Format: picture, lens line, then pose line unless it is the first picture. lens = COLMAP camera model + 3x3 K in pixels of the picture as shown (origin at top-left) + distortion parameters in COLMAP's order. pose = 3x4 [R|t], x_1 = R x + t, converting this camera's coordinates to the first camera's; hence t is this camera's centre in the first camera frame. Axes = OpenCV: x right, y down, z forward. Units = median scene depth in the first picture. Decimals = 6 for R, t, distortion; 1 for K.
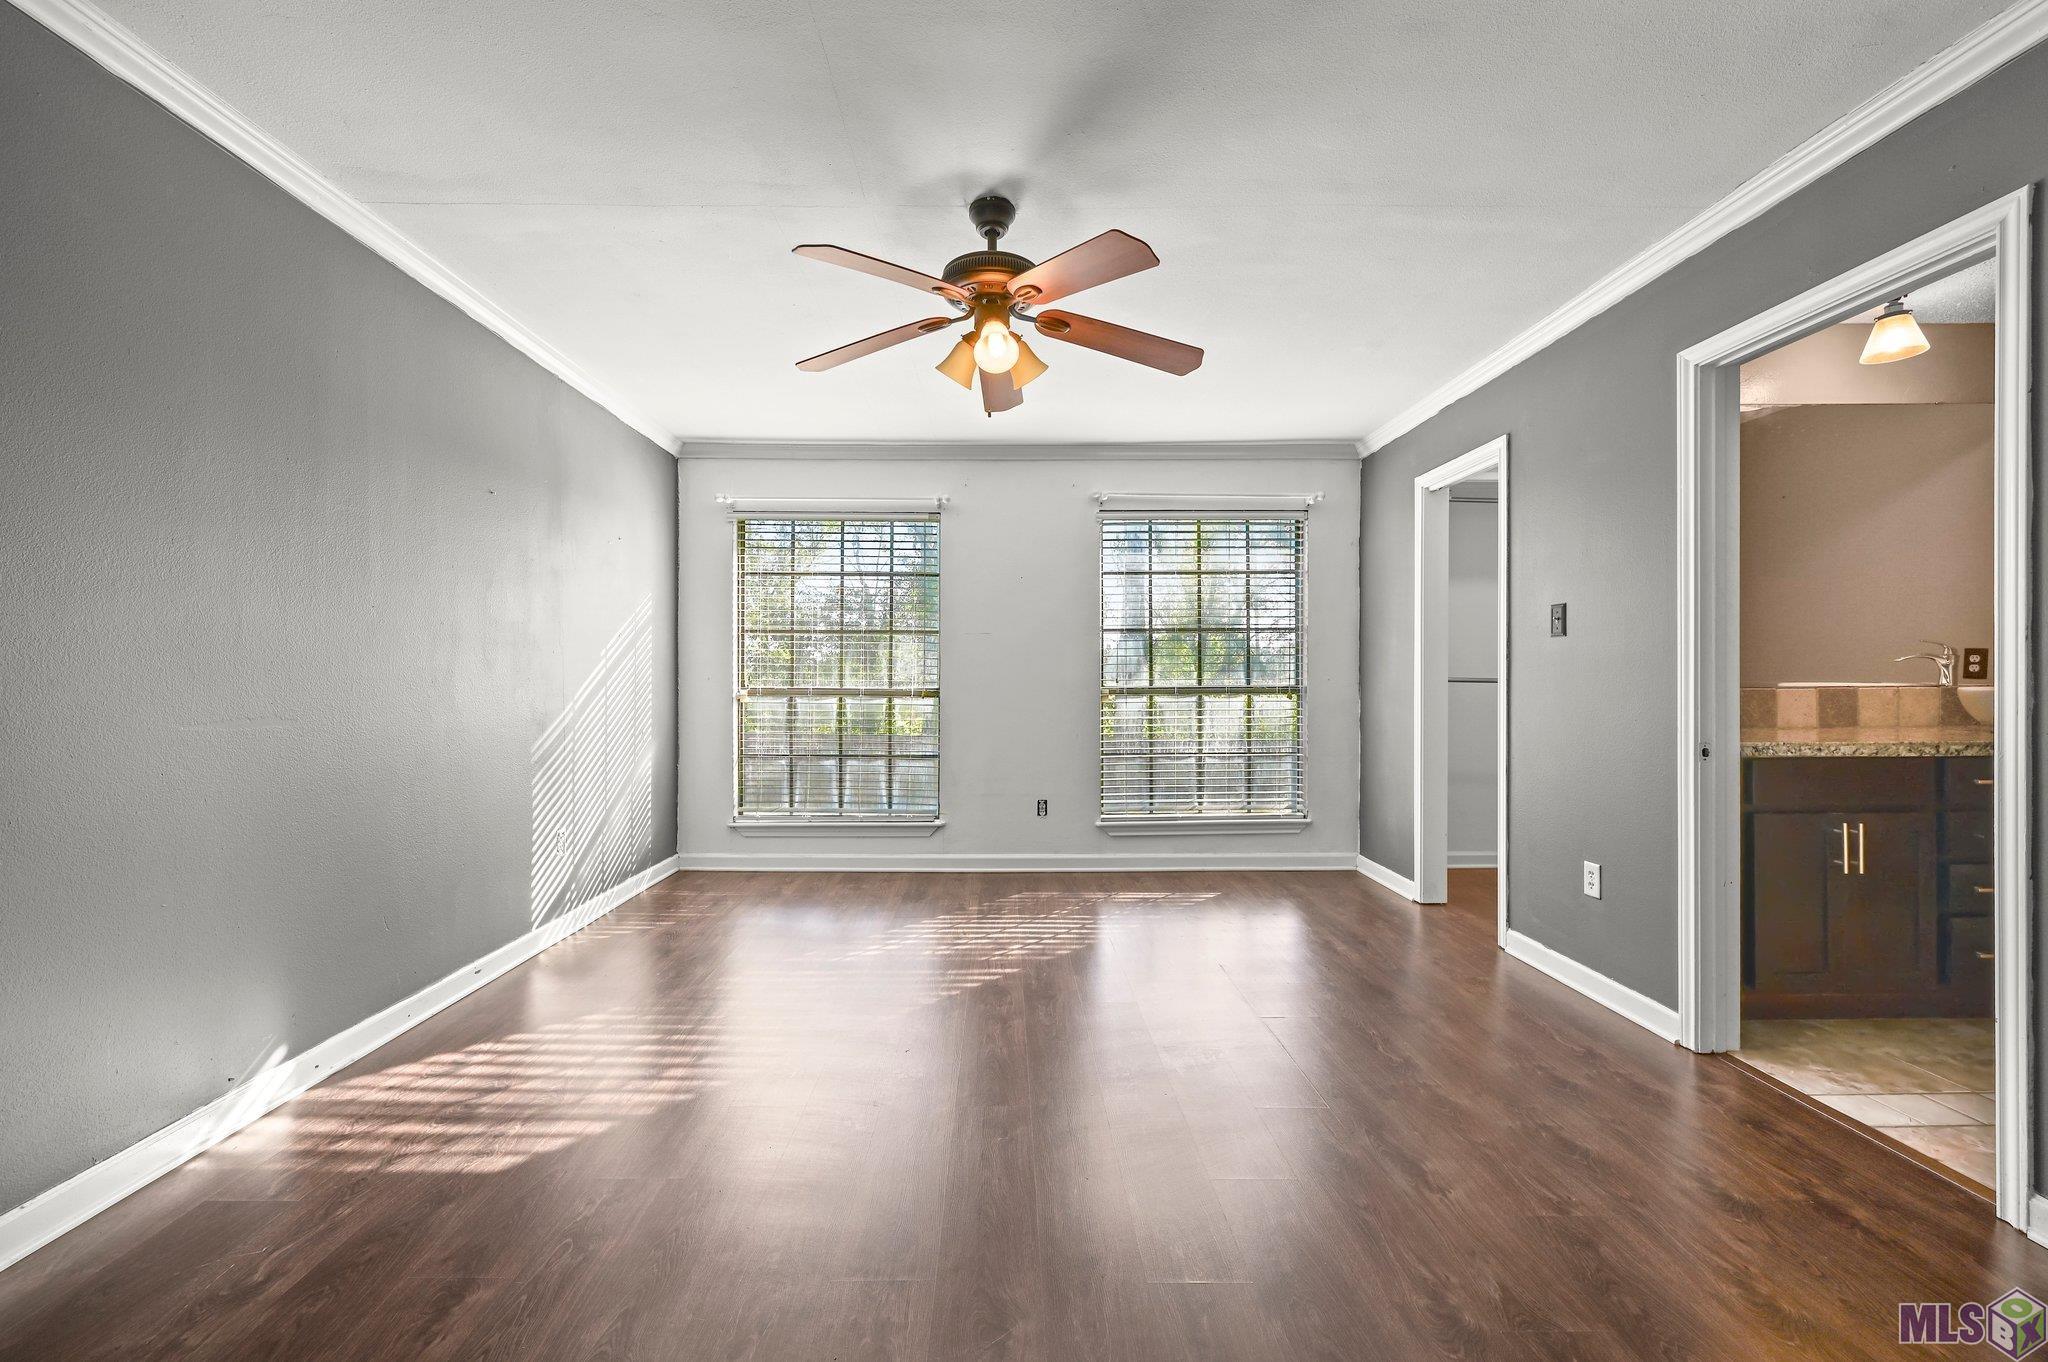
lens RADIAL K [[812.6, 0, 1000.8], [0, 812.6, 669.1], [0, 0, 1]] dist [0.014813, 0.000074]
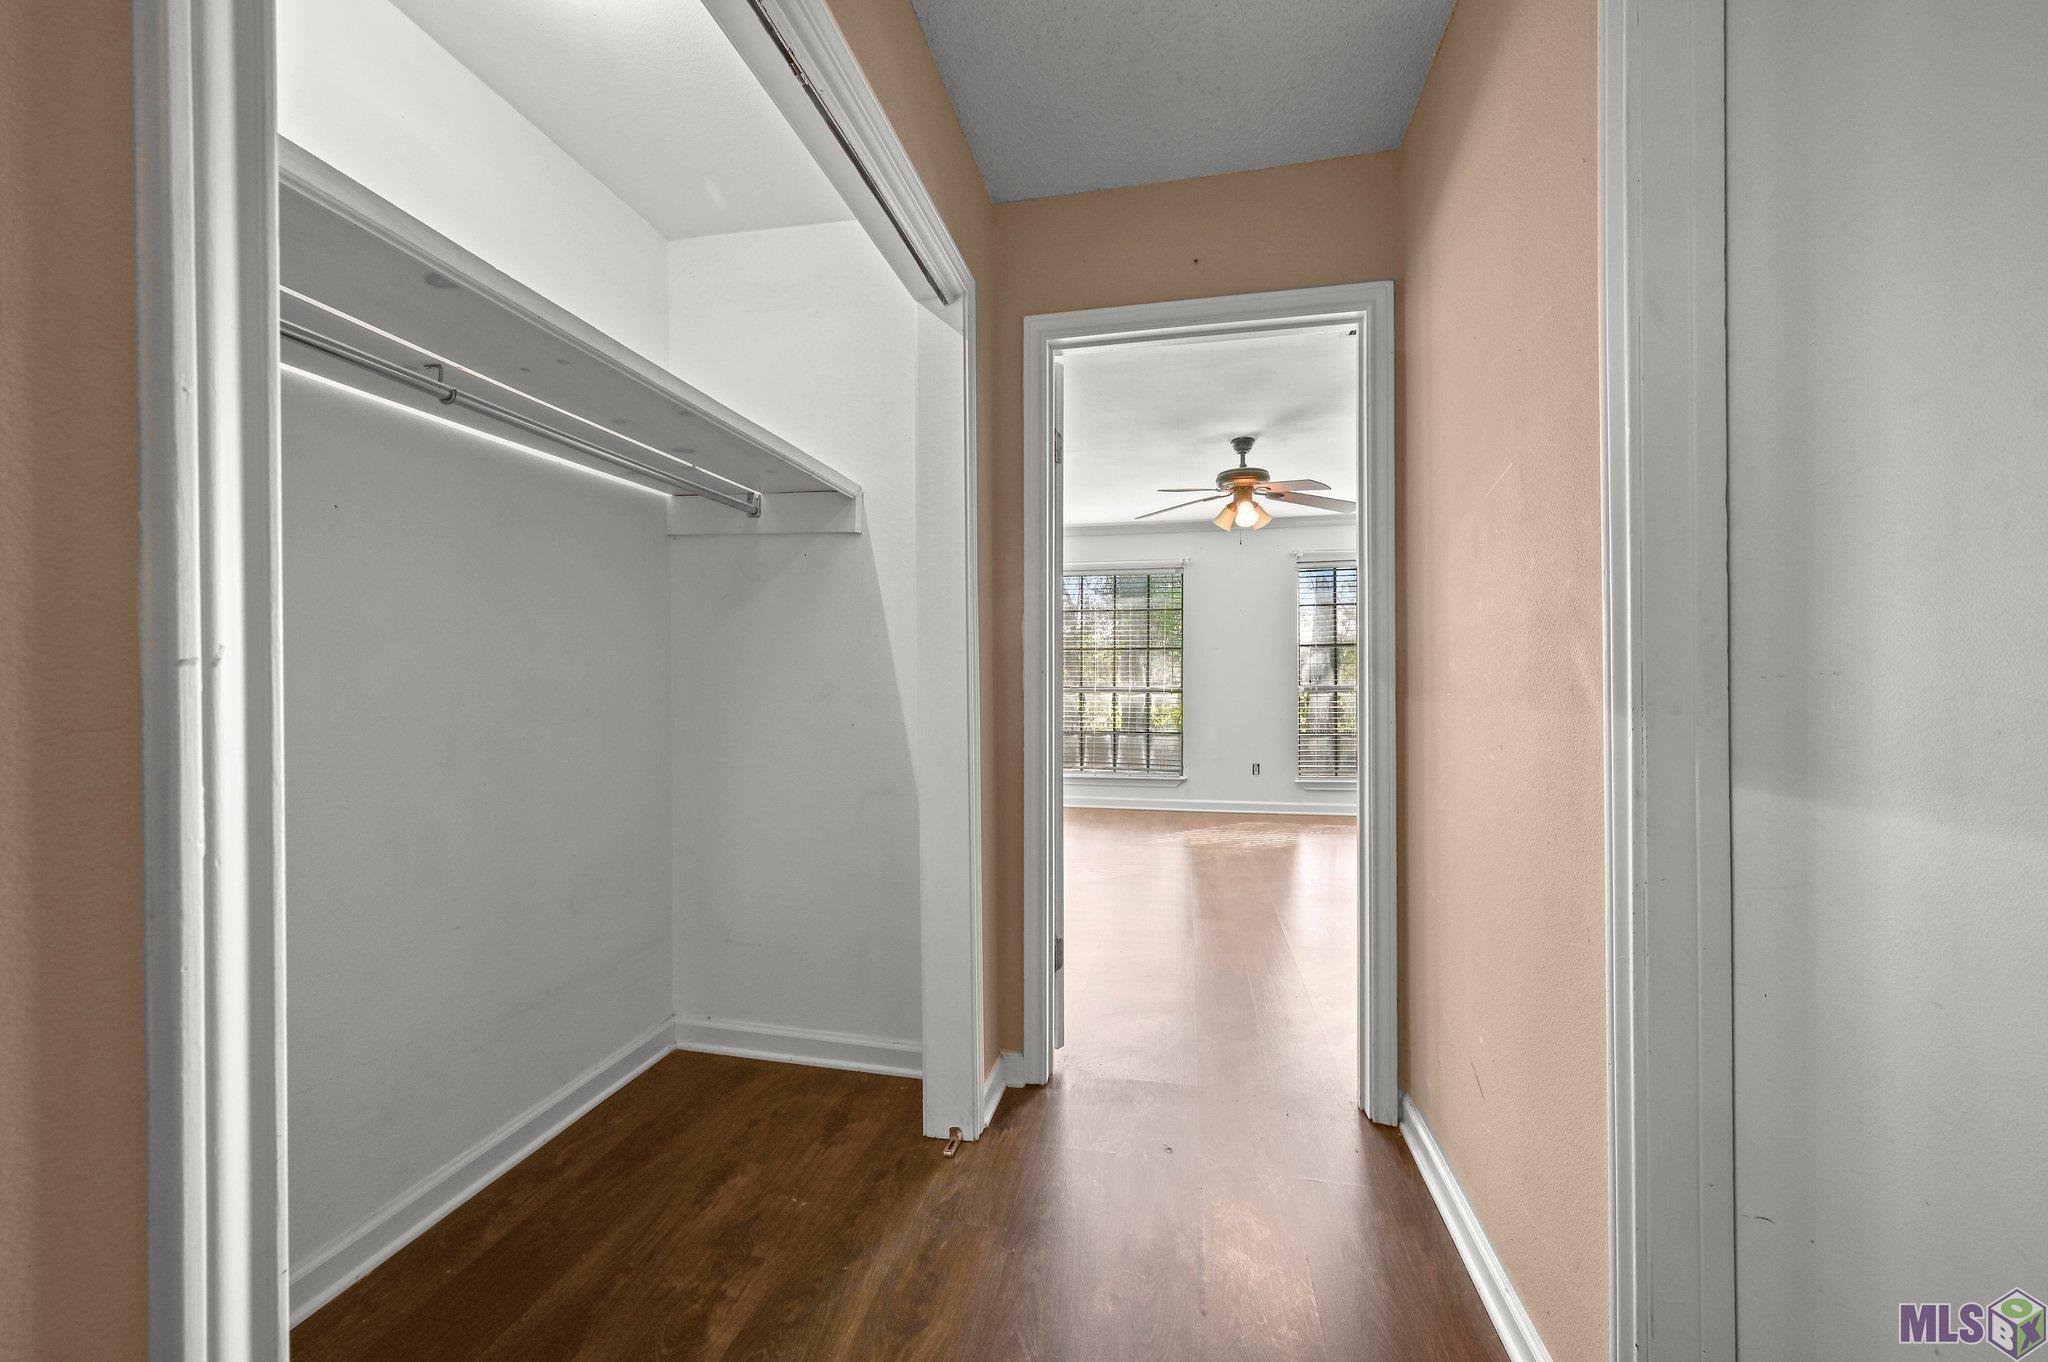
lens RADIAL K [[812.6, 0, 1000.8], [0, 812.6, 669.1], [0, 0, 1]] dist [0.014813, 0.000074]
pose [[0.976240, -0.004786, -0.216638, -0.077553], [0.005262, 0.999985, 0.001618, -0.013081], [0.216627, -0.002720, 0.976251, -0.512031]]
